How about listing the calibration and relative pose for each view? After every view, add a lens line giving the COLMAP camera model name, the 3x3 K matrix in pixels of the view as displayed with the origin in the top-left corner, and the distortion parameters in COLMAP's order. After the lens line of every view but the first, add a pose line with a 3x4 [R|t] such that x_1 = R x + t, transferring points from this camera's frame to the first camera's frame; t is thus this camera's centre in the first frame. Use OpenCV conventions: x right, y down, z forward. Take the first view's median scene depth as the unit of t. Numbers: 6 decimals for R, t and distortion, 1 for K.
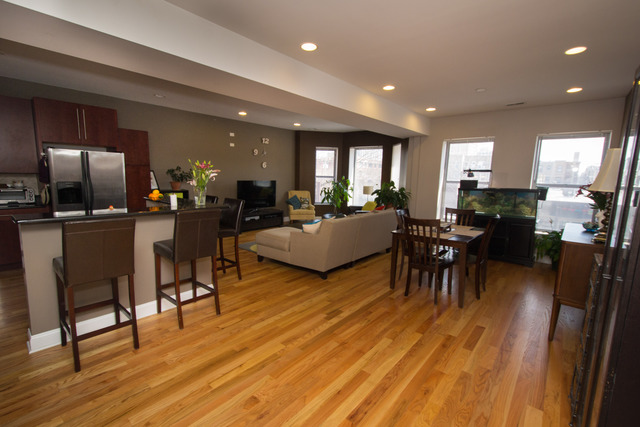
lens RADIAL K [[292.8, 0, 316.6], [0, 292.8, 216.5], [0, 0, 1]] dist [0.008771, -0.001292]
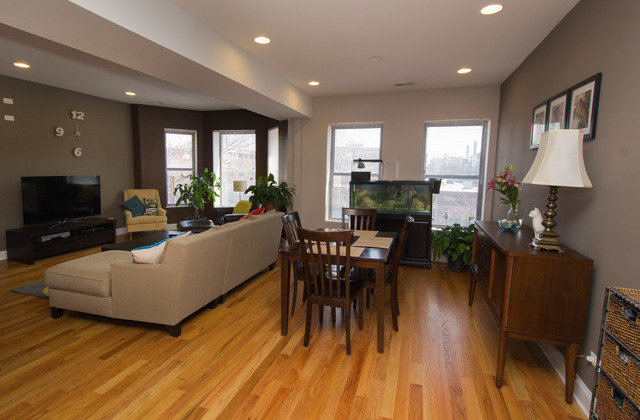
lens RADIAL K [[324.7, 0, 306.9], [0, 324.7, 203.3], [0, 0, 1]] dist [0.009696, -0.004538]
pose [[0.929446, -0.047373, 0.365904, 0.041777], [0.058047, 0.998148, -0.018218, -0.032286], [-0.364363, 0.038173, 0.930474, 0.243125]]
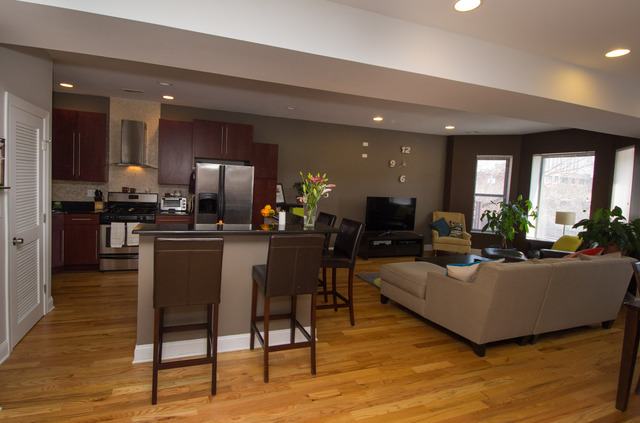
lens RADIAL K [[316.2, 0, 288.2], [0, 316.2, 200.6], [0, 0, 1]] dist [-0.003734, -0.011965]
pose [[0.857053, 0.042226, -0.513495, 0.005738], [-0.095201, 0.992454, -0.077283, -0.028002], [0.506356, 0.115120, 0.854605, 0.152137]]
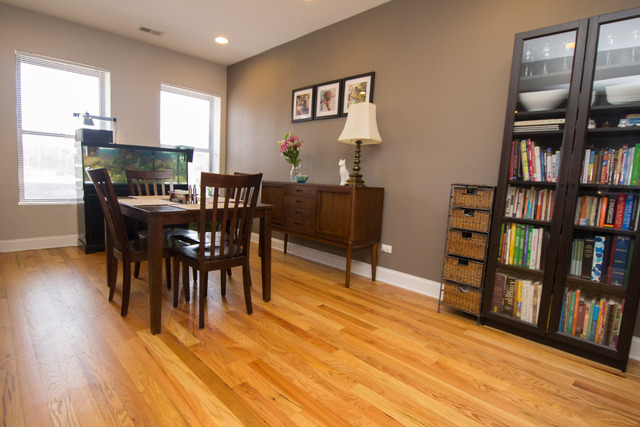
lens RADIAL K [[334.9, 0, 319.1], [0, 334.9, 212.4], [0, 0, 1]] dist [0.004355, -0.012570]
pose [[0.092921, -0.118684, 0.988575, -0.193492], [0.093553, 0.989519, 0.110004, 0.019598], [-0.991269, 0.082263, 0.103050, 0.586476]]
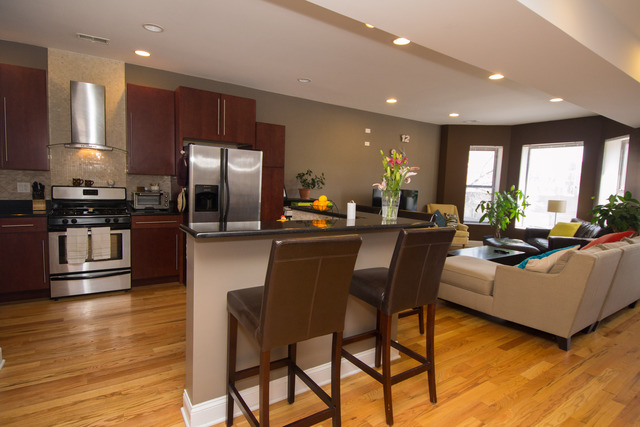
lens RADIAL K [[334.9, 0, 309.0], [0, 334.9, 215.5], [0, 0, 1]] dist [0.004355, -0.012570]
pose [[0.959152, 0.035195, -0.280692, -0.275927], [-0.050968, 0.997493, -0.049090, -0.001076], [0.278261, 0.061392, 0.958542, 0.168896]]
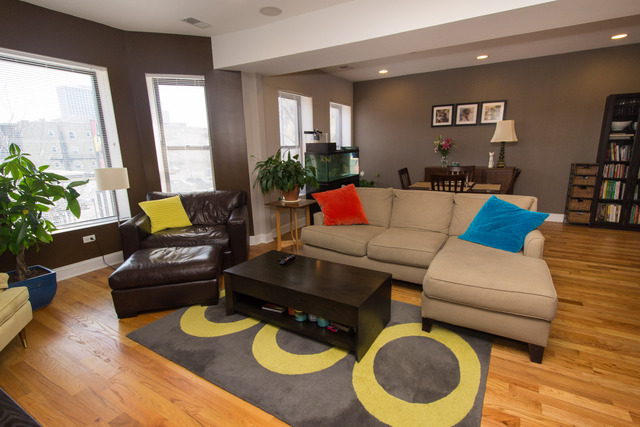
lens RADIAL K [[316.2, 0, 315.8], [0, 316.2, 220.2], [0, 0, 1]] dist [-0.003734, -0.011965]
pose [[-0.159660, -0.230285, 0.959936, -0.568699], [0.161771, 0.953161, 0.255567, -0.187509], [-0.973827, 0.196094, -0.114928, 1.482952]]
